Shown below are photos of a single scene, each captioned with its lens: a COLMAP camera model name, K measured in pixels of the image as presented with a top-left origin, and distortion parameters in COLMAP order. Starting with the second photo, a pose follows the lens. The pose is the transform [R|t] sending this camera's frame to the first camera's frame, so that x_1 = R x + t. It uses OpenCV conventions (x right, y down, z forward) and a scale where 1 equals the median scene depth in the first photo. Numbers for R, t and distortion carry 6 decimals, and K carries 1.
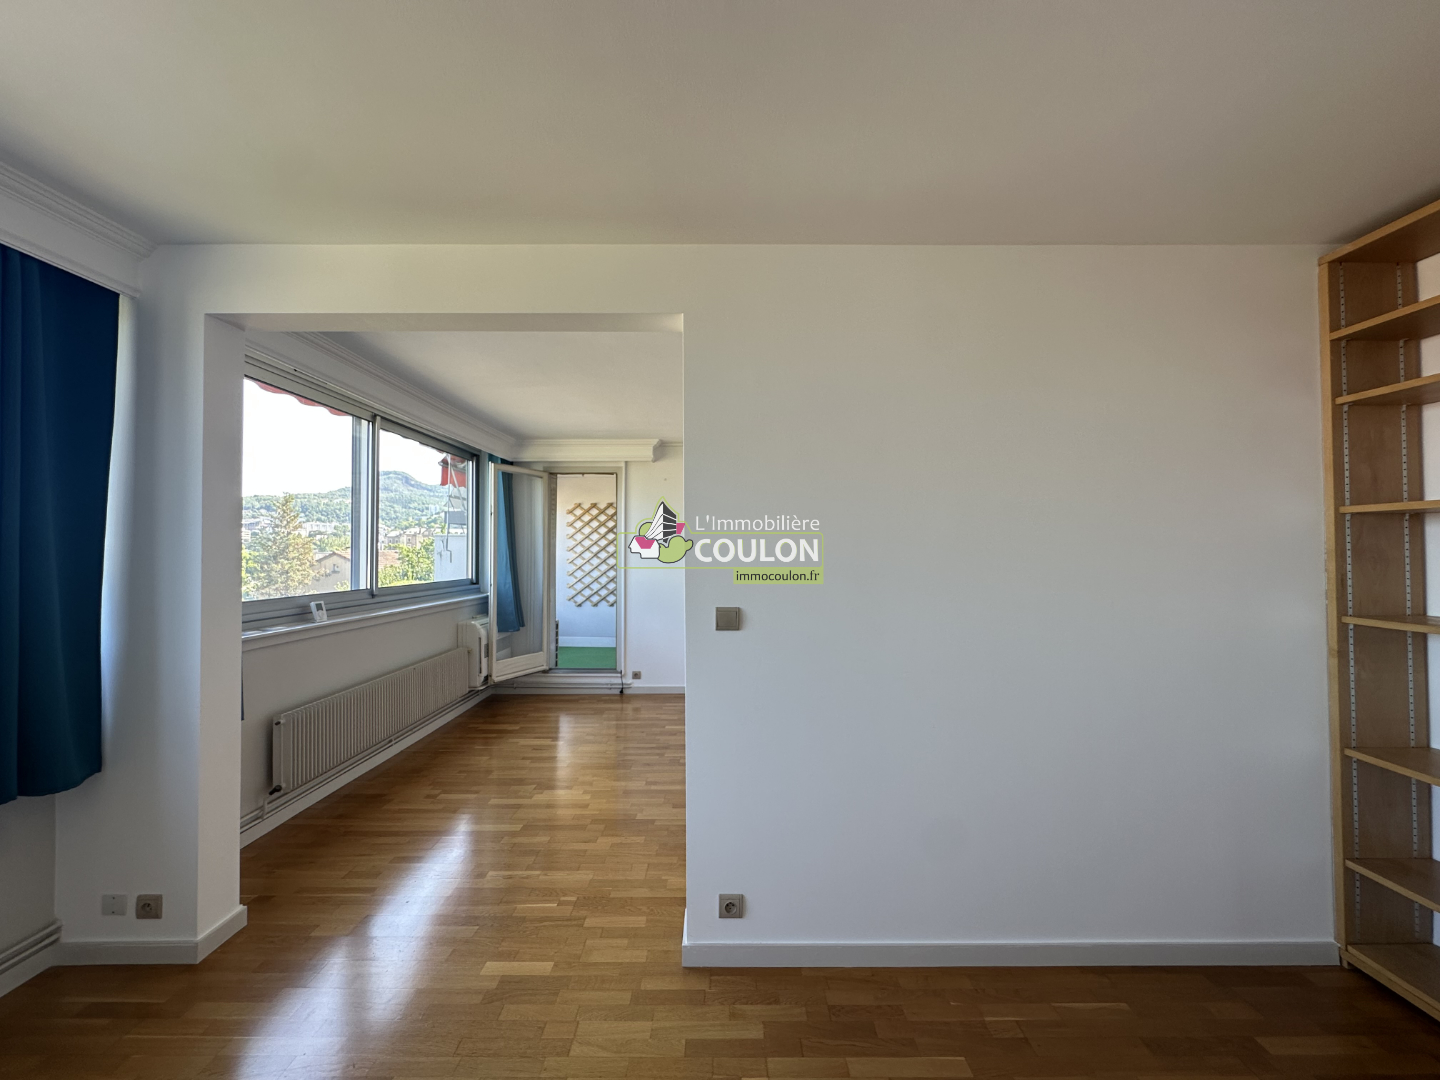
lens RADIAL K [[578.6, 0, 720.0], [0, 578.6, 540.0], [0, 0, 1]] dist [-0.000484, -0.000056]
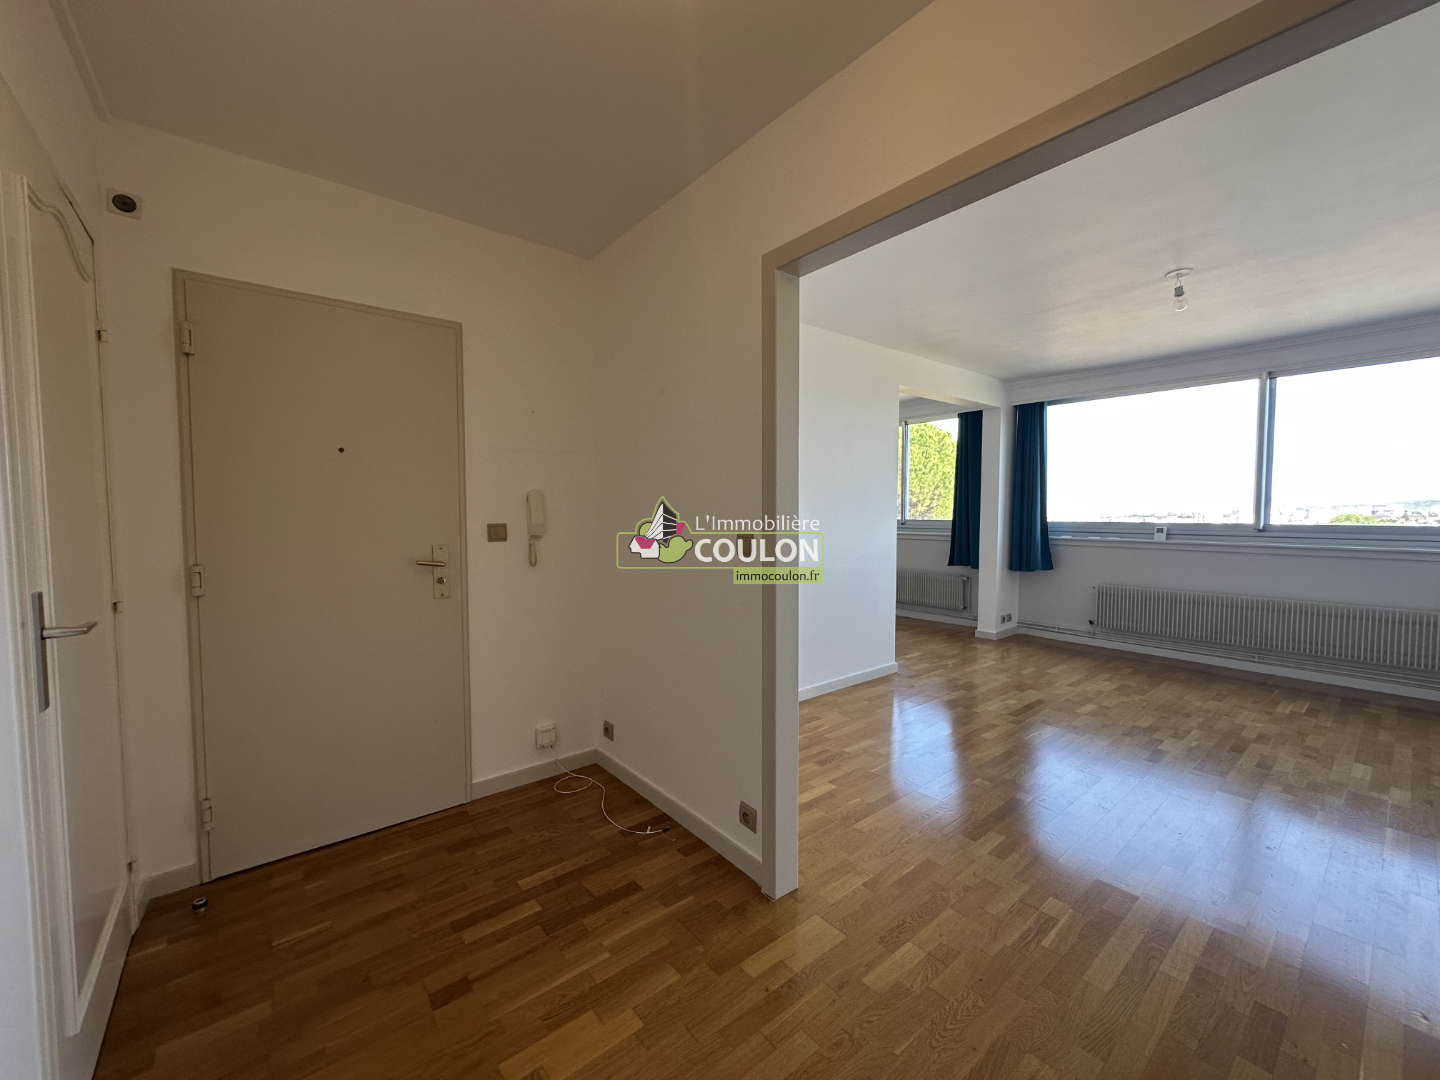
lens RADIAL K [[578.6, 0, 720.0], [0, 578.6, 540.0], [0, 0, 1]] dist [-0.000484, -0.000056]
pose [[-0.775270, 0.041141, -0.630288, 0.948214], [0.019097, 0.998947, 0.041715, 0.050683], [0.631341, 0.020304, -0.775240, 1.203106]]
